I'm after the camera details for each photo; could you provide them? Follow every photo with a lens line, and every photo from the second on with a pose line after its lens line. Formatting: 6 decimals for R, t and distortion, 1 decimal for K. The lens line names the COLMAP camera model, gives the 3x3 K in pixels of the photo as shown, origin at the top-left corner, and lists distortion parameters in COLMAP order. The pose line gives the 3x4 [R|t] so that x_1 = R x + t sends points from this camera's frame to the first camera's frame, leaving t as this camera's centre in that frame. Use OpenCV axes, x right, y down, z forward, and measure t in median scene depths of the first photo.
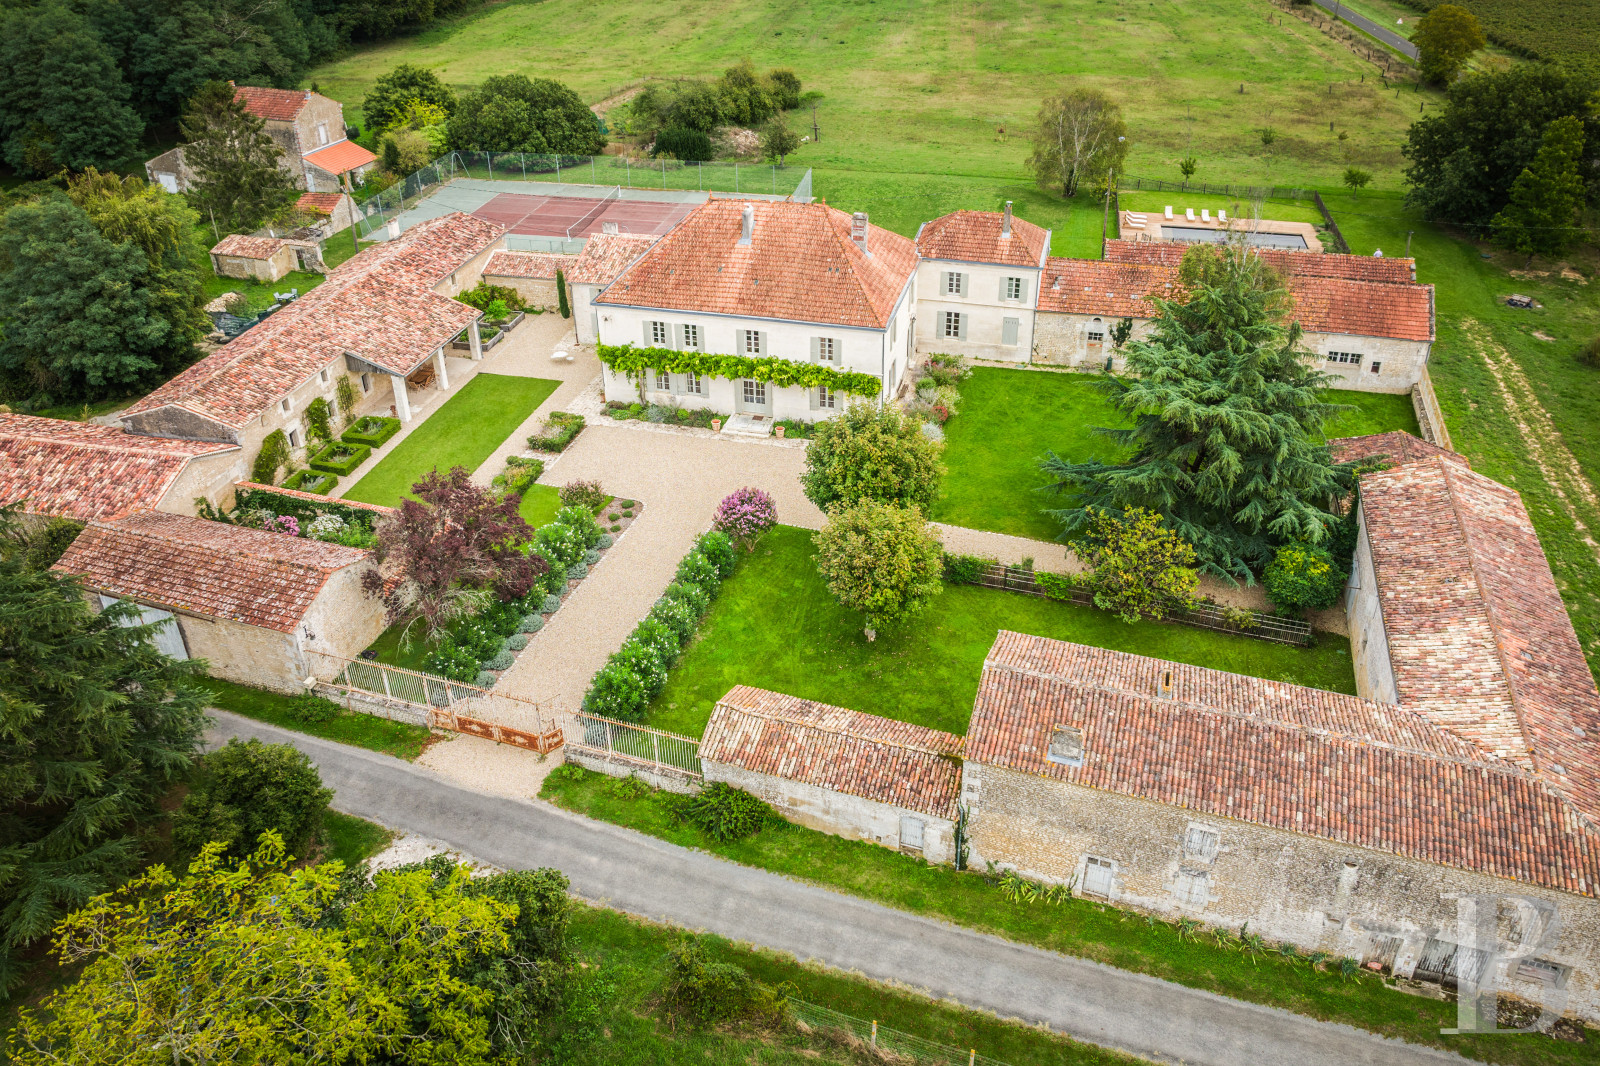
lens RADIAL K [[1247.5, 0, 800.0], [0, 1247.5, 533.0], [0, 0, 1]] dist [-0.033150, -0.009767]
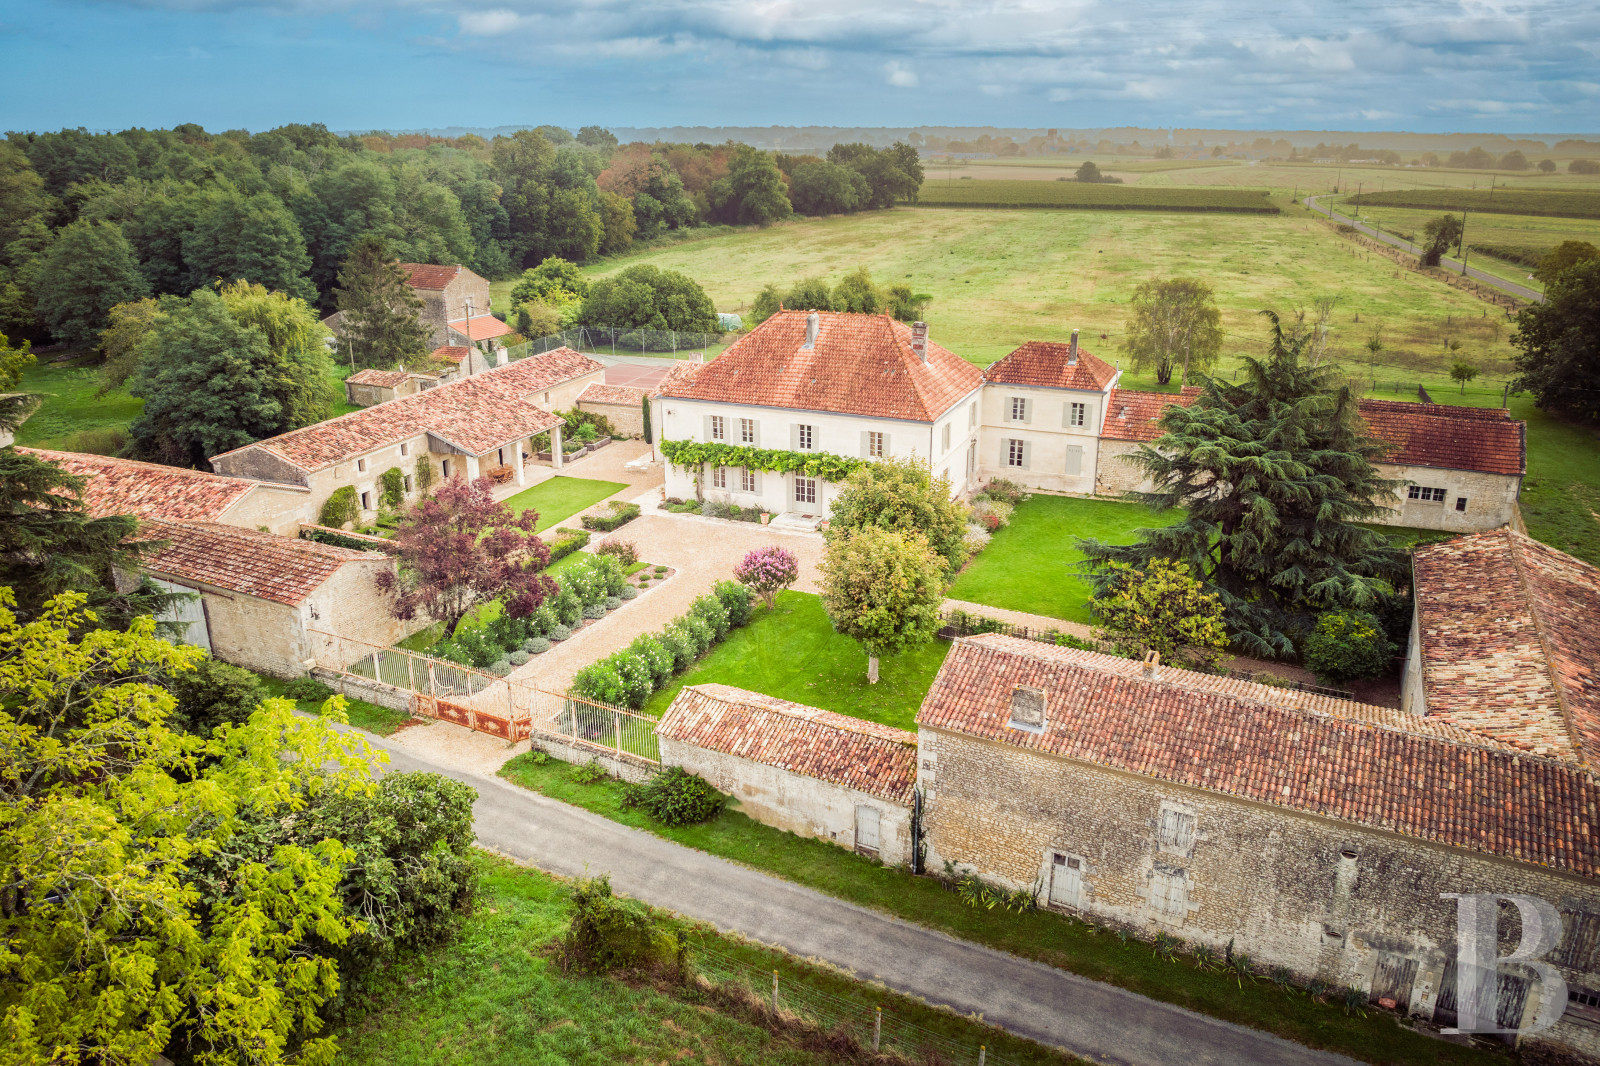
lens RADIAL K [[1207.3, 0, 773.2], [0, 1207.3, 609.6], [0, 0, 1]] dist [-0.040858, 0.005683]
pose [[0.986638, 0.068365, -0.147888, 0.116388], [-0.093691, 0.980681, -0.171719, 0.199646], [0.133292, 0.183280, 0.973982, 0.079869]]
